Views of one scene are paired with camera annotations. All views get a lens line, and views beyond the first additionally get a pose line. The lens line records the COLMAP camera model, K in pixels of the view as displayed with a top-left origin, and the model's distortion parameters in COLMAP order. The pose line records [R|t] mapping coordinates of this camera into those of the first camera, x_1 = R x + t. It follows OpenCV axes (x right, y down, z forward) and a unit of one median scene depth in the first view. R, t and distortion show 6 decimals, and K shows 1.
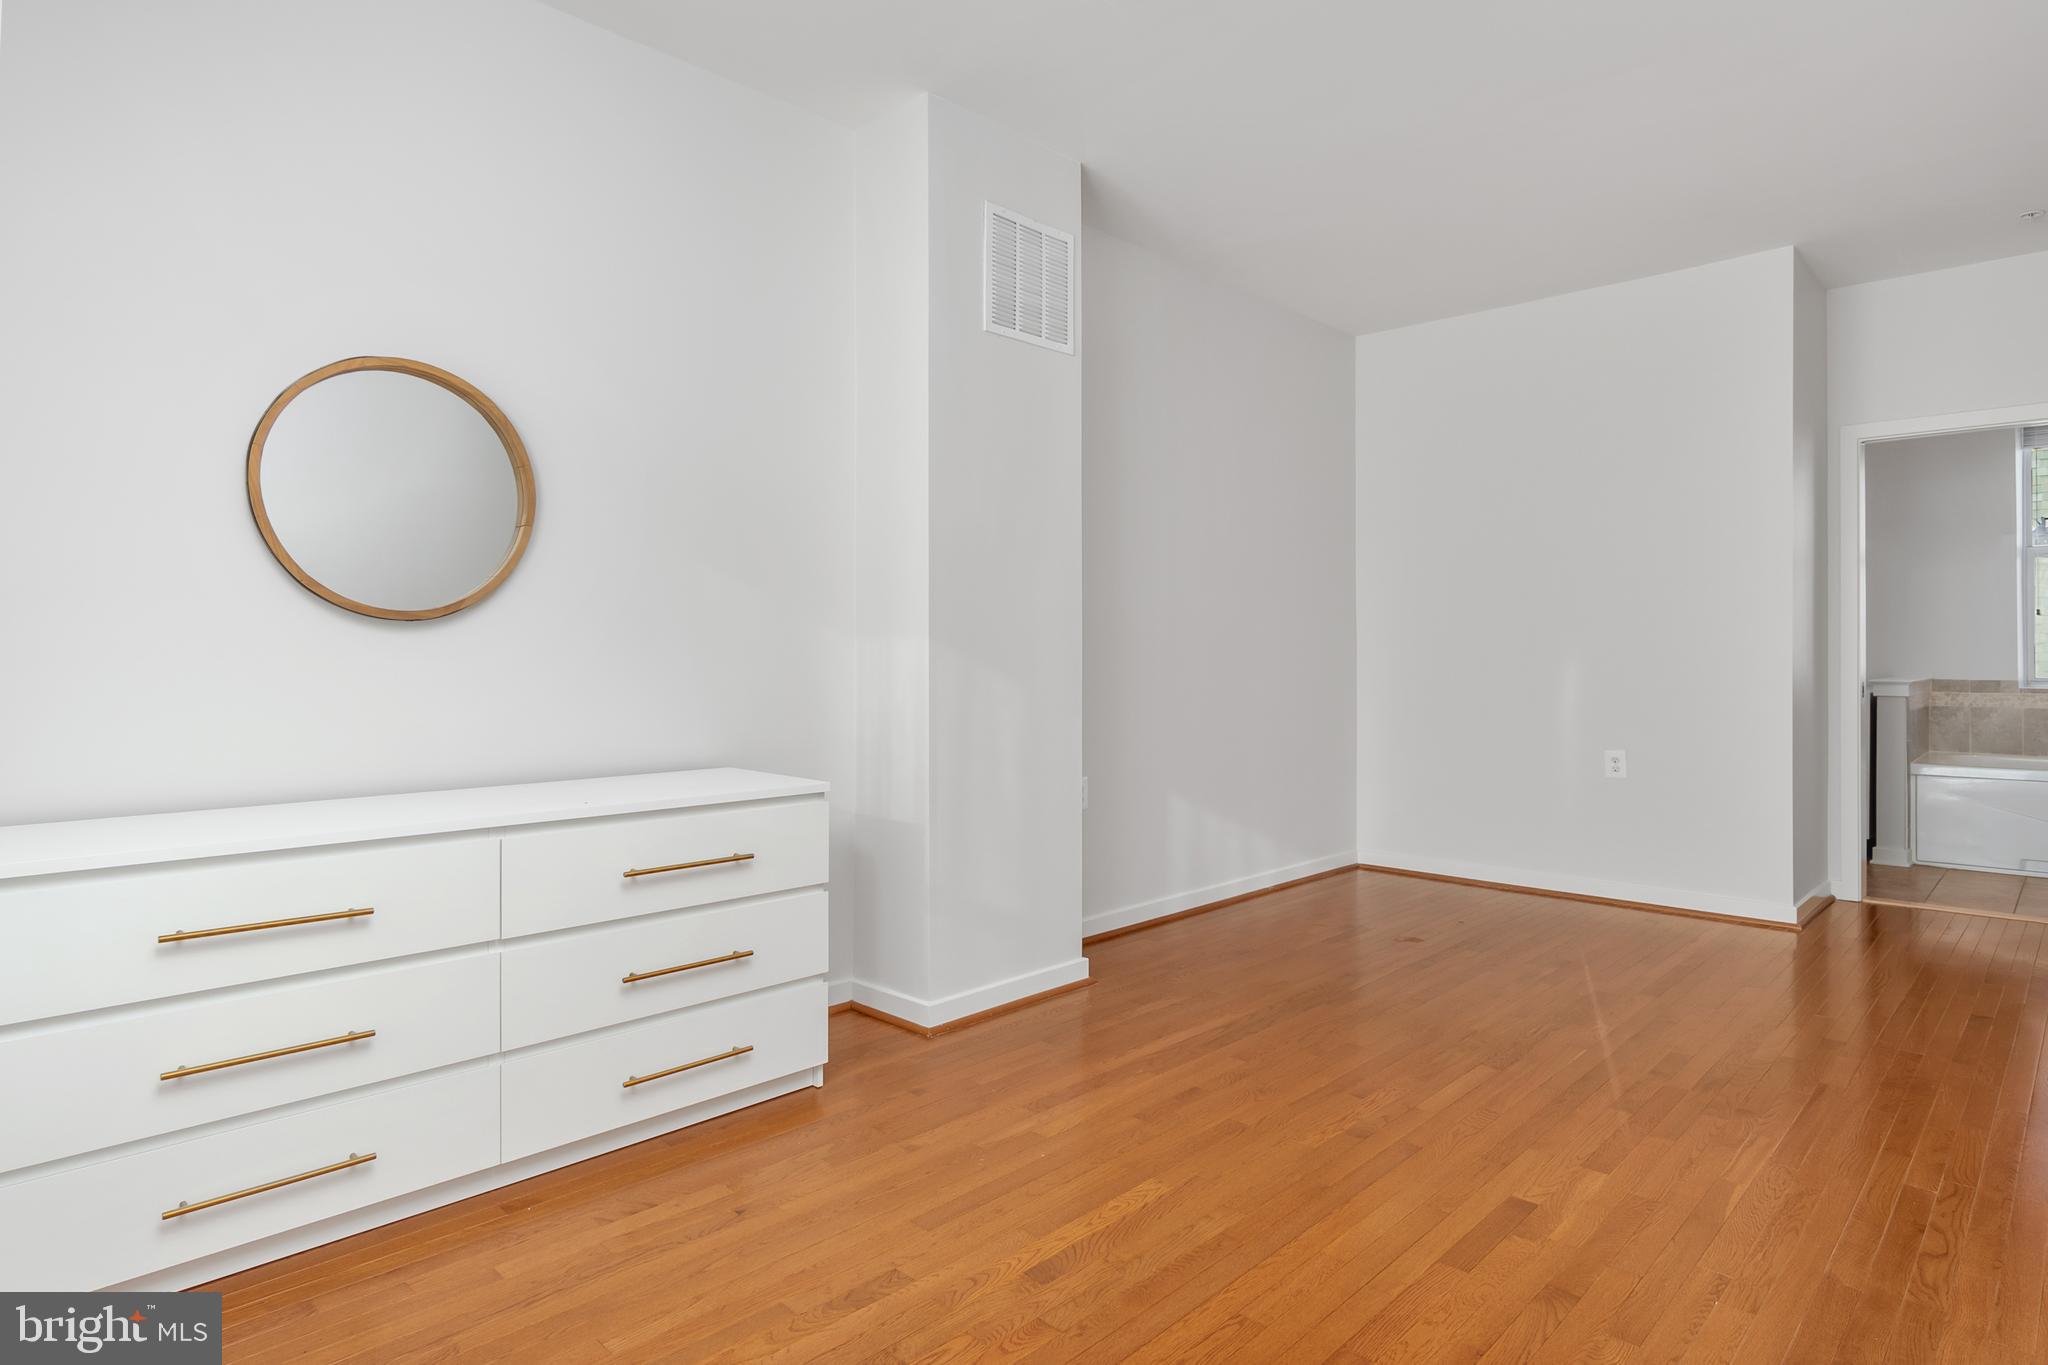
lens RADIAL K [[1112.3, 0, 1025.4], [0, 1112.3, 662.4], [0, 0, 1]] dist [-0.015867, 0.000484]
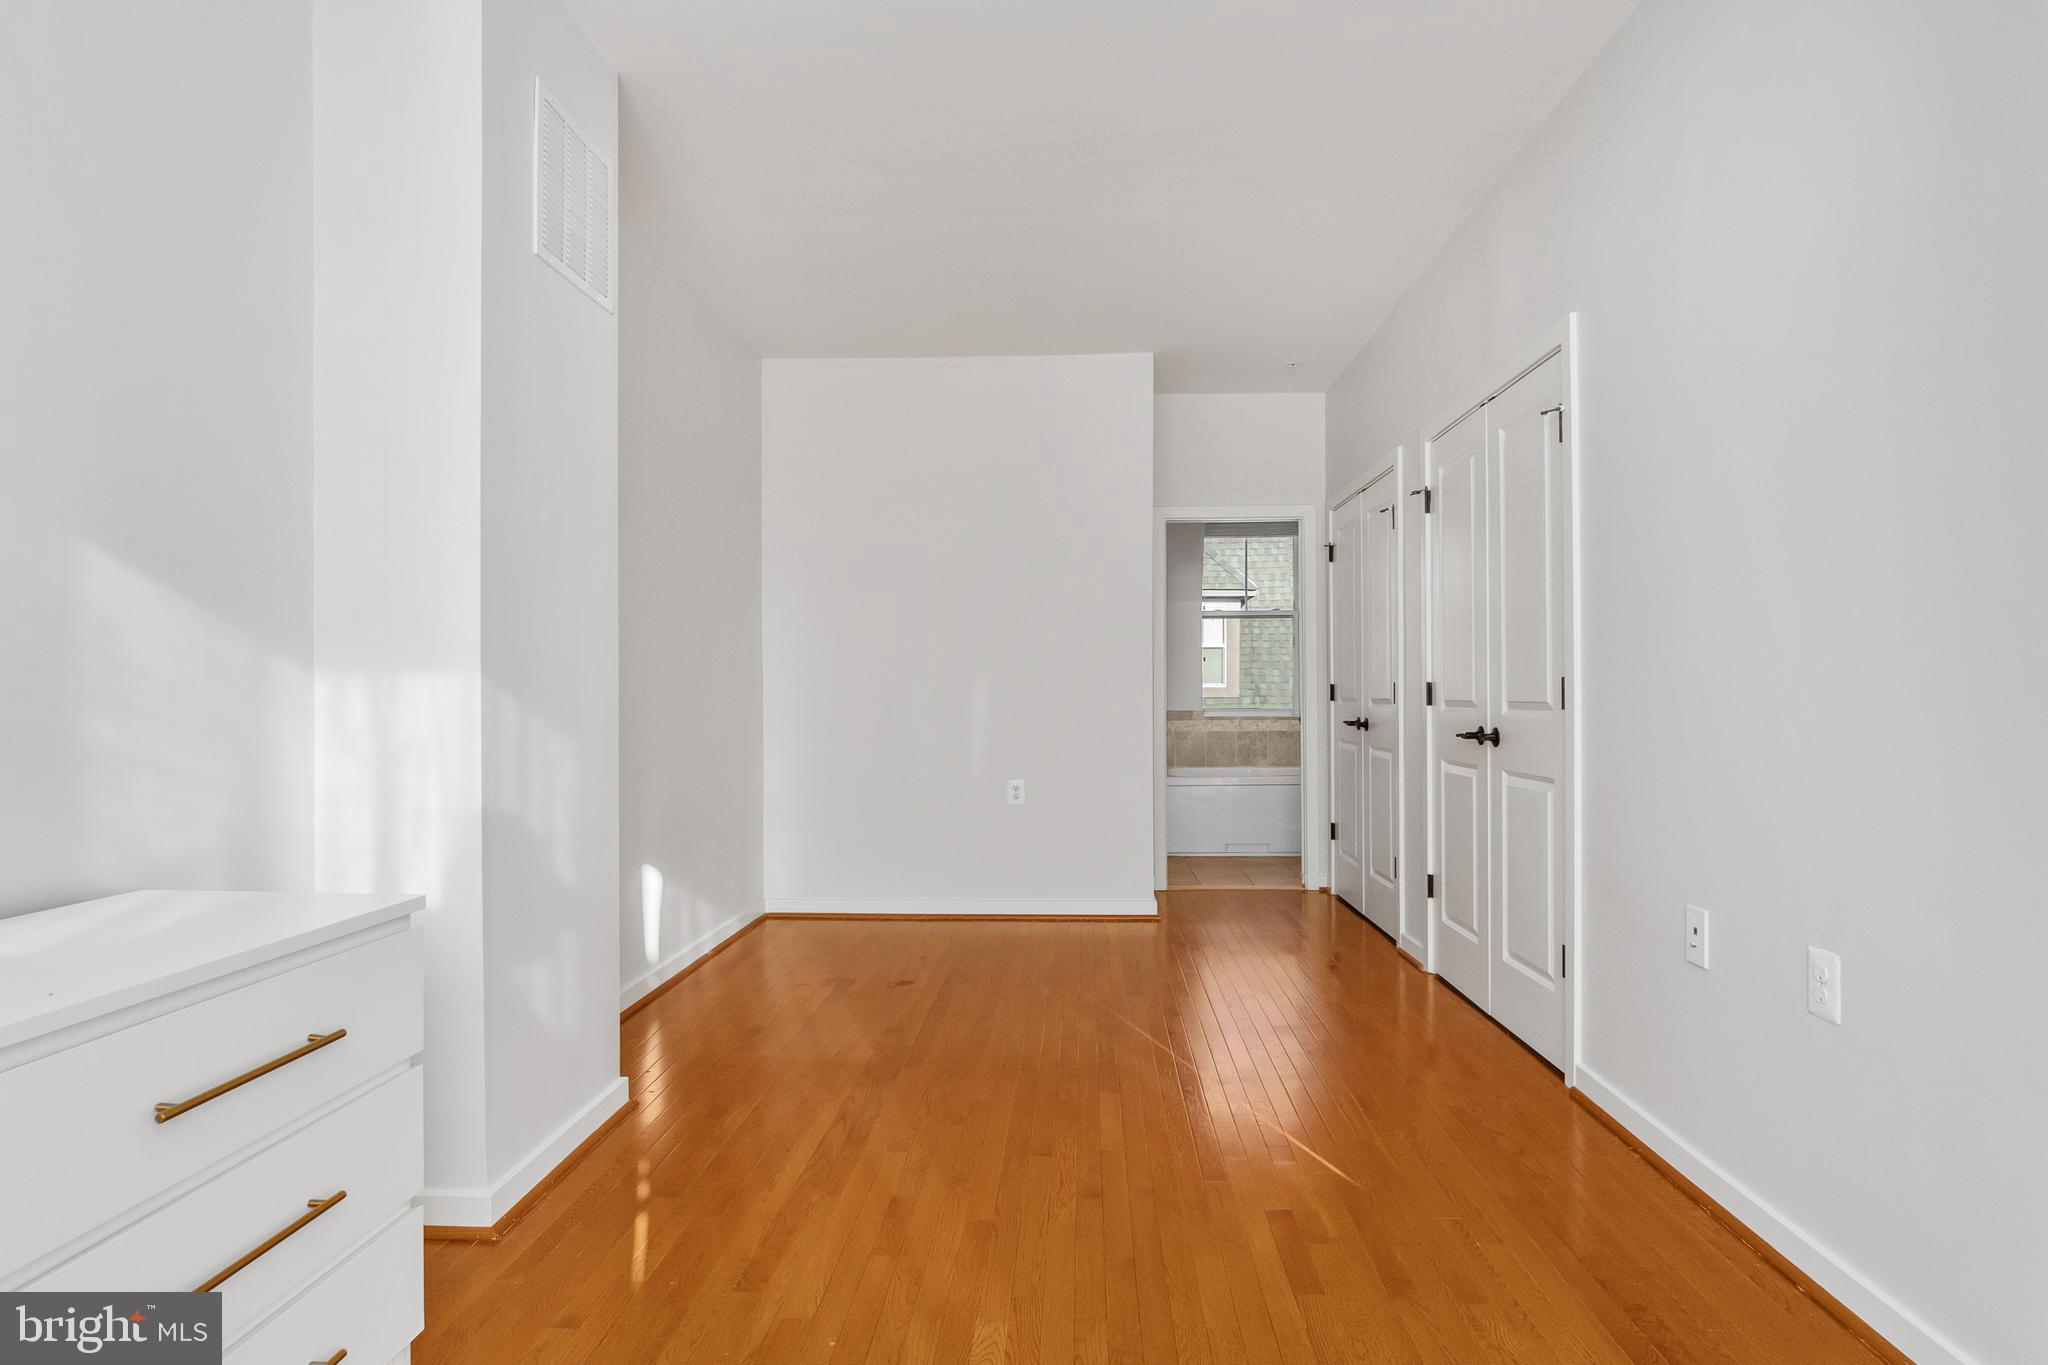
lens RADIAL K [[1112.3, 0, 1027.0], [0, 1112.3, 696.3], [0, 0, 1]] dist [-0.015867, 0.000484]
pose [[0.748265, -0.006207, 0.663371, -0.214081], [0.009509, 0.999954, -0.001369, -0.001718], [-0.663332, 0.007333, 0.748289, 0.182711]]
